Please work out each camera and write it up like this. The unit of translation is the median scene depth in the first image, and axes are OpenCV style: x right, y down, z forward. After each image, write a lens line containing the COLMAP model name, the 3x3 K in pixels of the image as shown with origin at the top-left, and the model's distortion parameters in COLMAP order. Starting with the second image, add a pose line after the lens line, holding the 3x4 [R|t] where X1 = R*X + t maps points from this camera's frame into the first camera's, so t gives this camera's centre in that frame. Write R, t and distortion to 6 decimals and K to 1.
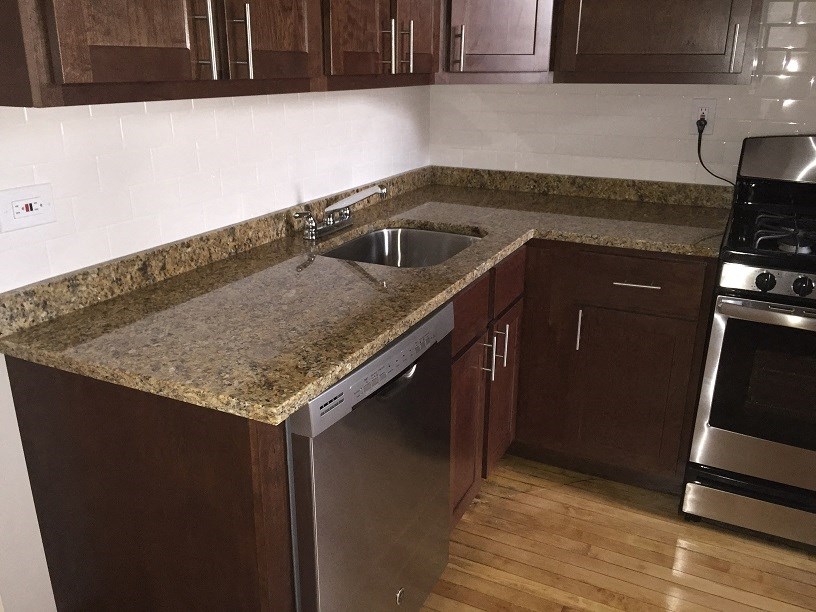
lens RADIAL K [[699.8, 0, 408.0], [0, 699.8, 306.0], [0, 0, 1]] dist [-0.000323, -0.000550]
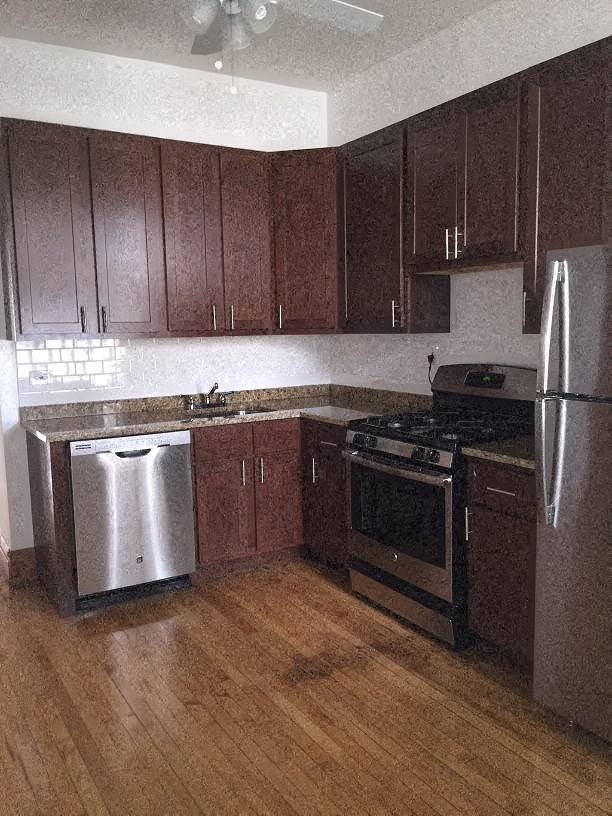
lens RADIAL K [[699.8, 0, 306.0], [0, 699.8, 408.0], [0, 0, 1]] dist [-0.000323, -0.000550]
pose [[0.835947, 0.049599, -0.546564, 1.093520], [-0.161369, 0.974098, -0.158410, 0.145866], [0.524550, 0.220621, 0.822298, -0.417625]]
